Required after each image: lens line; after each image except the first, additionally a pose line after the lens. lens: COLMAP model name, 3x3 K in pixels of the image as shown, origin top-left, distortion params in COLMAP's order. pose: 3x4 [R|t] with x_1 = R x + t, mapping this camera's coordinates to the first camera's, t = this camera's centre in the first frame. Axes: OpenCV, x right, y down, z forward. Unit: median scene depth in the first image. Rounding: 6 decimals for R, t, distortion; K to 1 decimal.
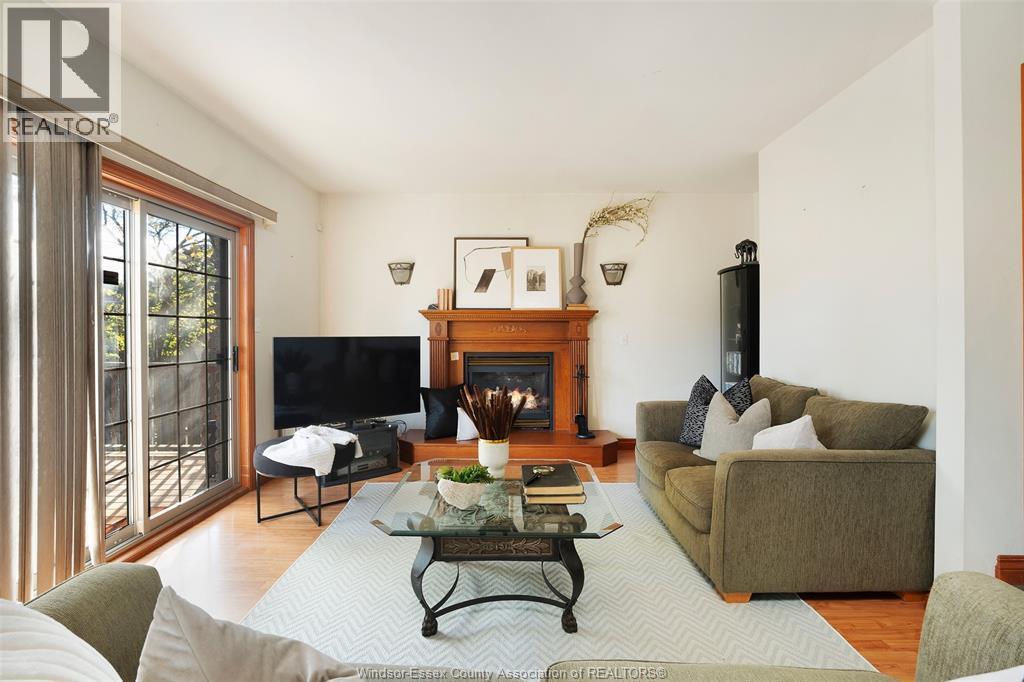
lens RADIAL K [[426.7, 0, 495.5], [0, 426.7, 338.2], [0, 0, 1]] dist [-0.020800, 0.001587]
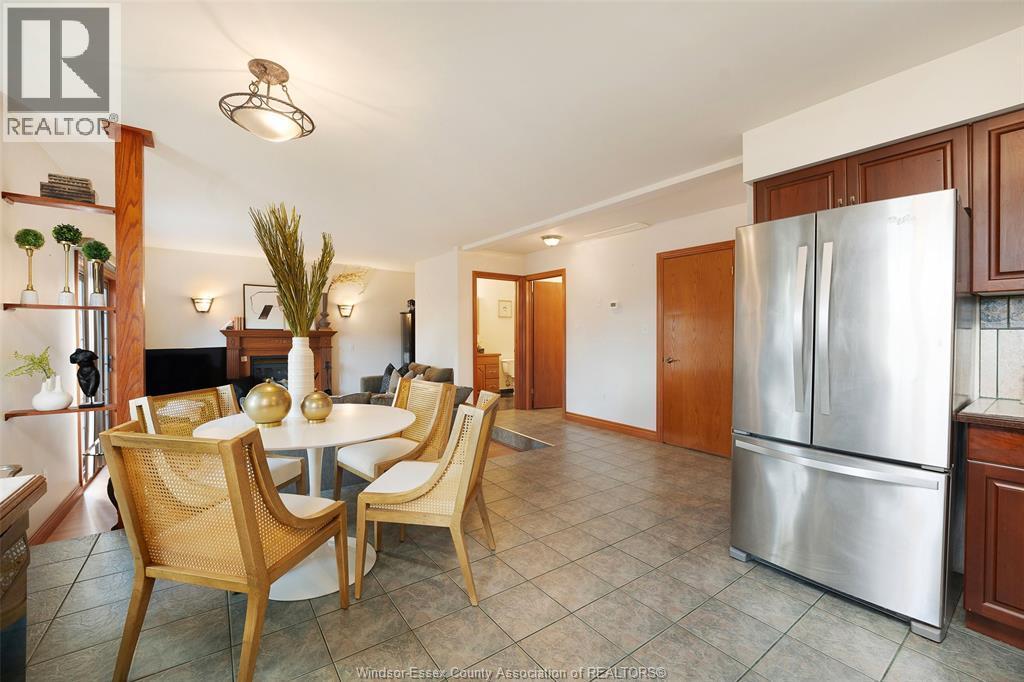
lens RADIAL K [[426.7, 0, 515.1], [0, 426.7, 342.2], [0, 0, 1]] dist [-0.020800, 0.001587]
pose [[0.771854, -0.006356, 0.635768, -0.325064], [0.004230, 0.999979, 0.004862, -0.023956], [-0.635786, -0.001063, 0.771865, -0.874184]]
